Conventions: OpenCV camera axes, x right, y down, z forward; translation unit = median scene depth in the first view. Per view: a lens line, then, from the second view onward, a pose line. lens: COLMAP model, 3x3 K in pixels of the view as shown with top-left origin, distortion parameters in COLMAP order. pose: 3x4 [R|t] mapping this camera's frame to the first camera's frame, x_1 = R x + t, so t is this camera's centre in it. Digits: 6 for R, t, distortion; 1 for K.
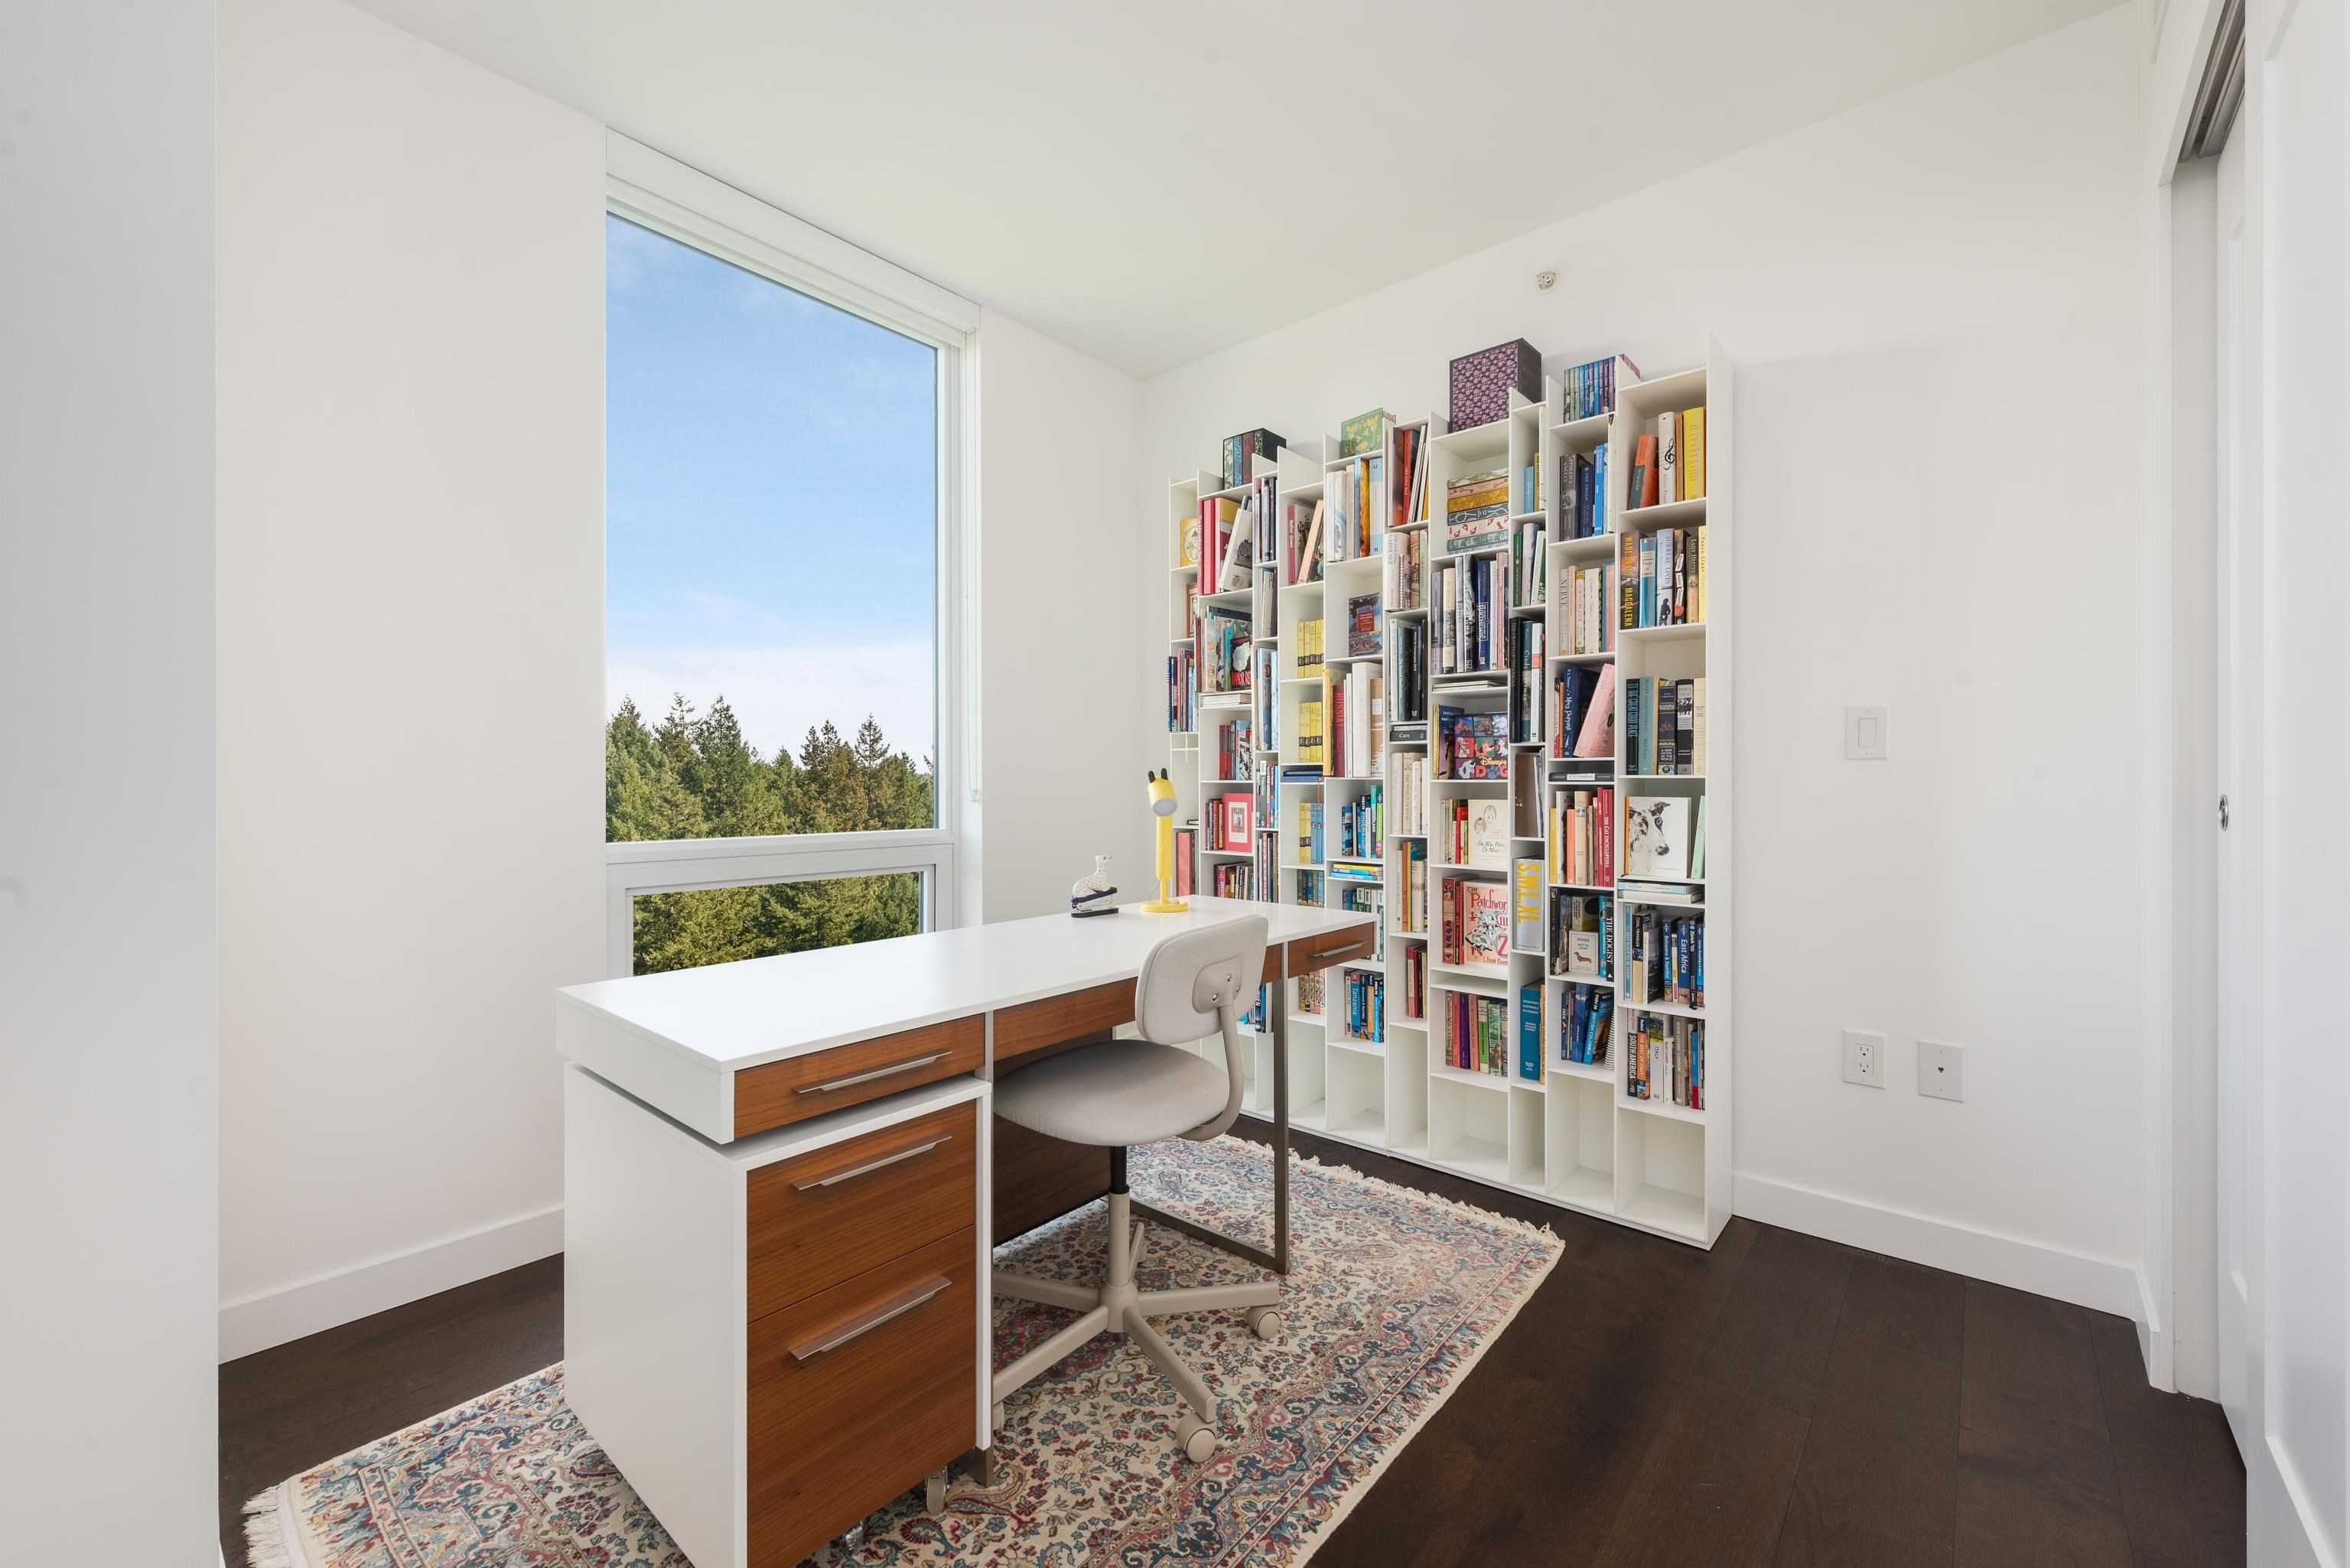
lens RADIAL K [[967.1, 0, 1140.0], [0, 967.1, 776.8], [0, 0, 1]] dist [0.009588, -0.002406]
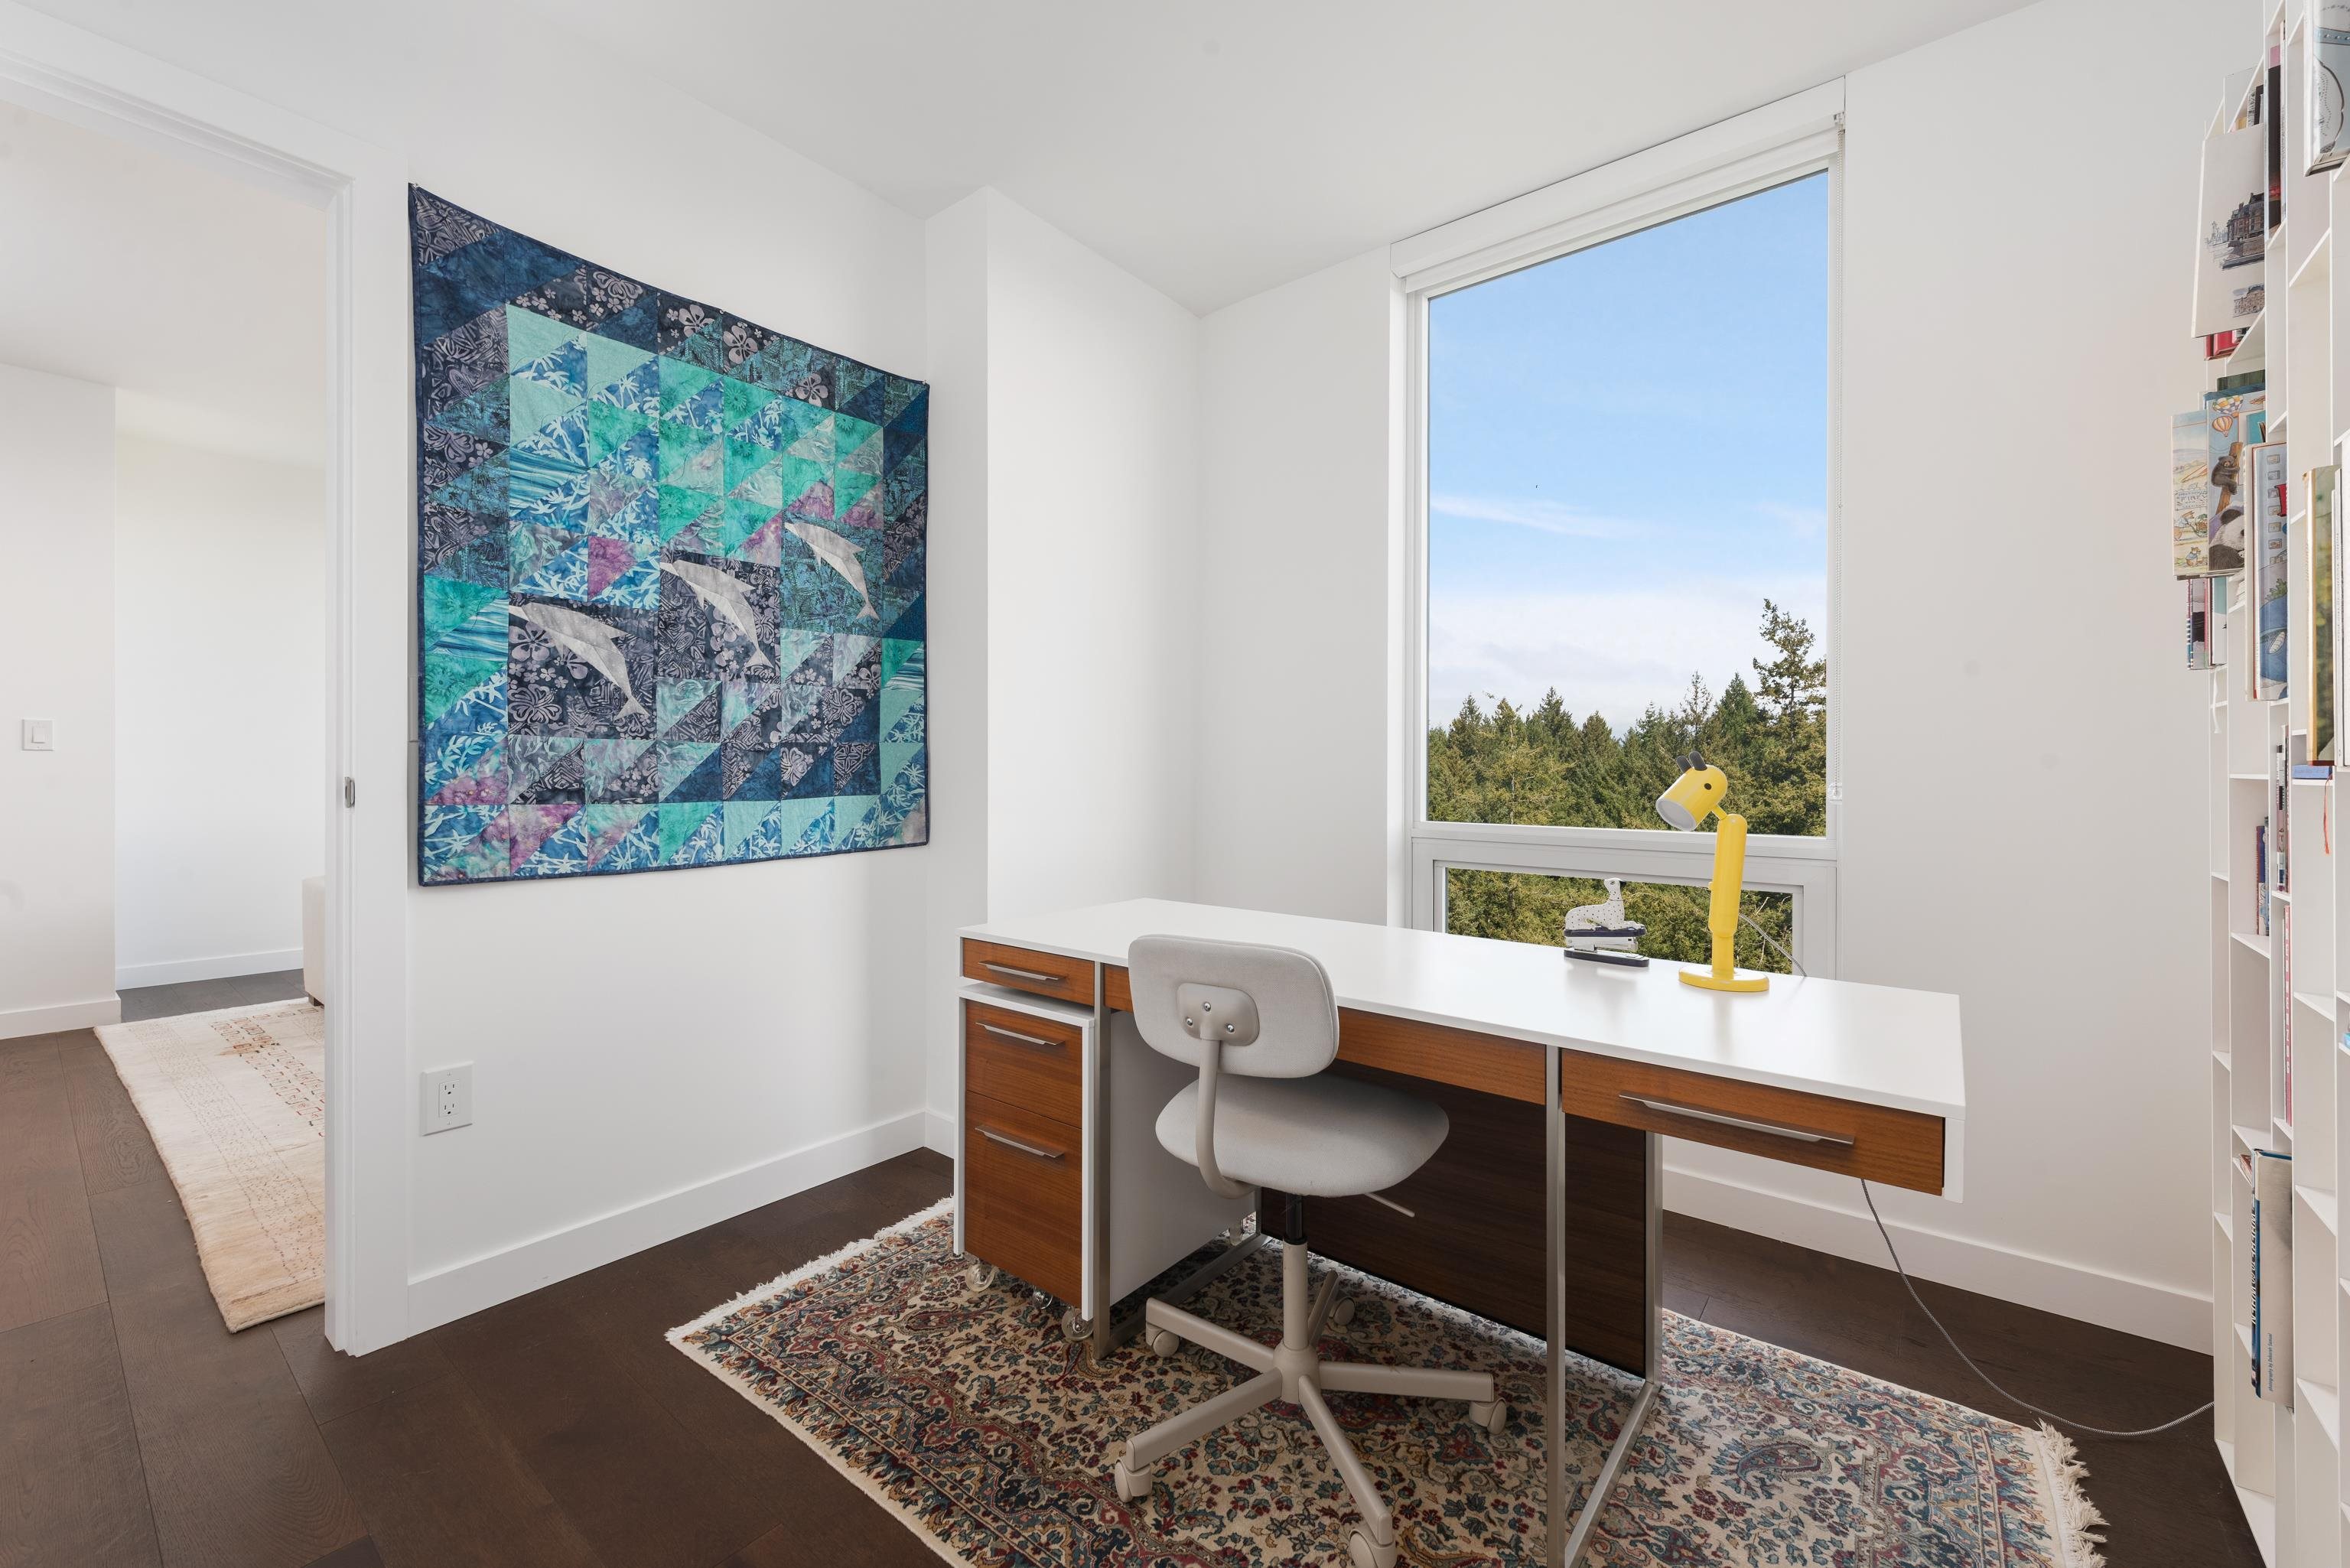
lens RADIAL K [[967.1, 0, 1199.9], [0, 967.1, 773.2], [0, 0, 1]] dist [0.009588, -0.002406]
pose [[0.037495, 0.006164, -0.999278, 0.963705], [-0.000574, 0.999981, 0.006147, 0.003289], [0.999297, 0.000343, 0.037498, 1.008281]]
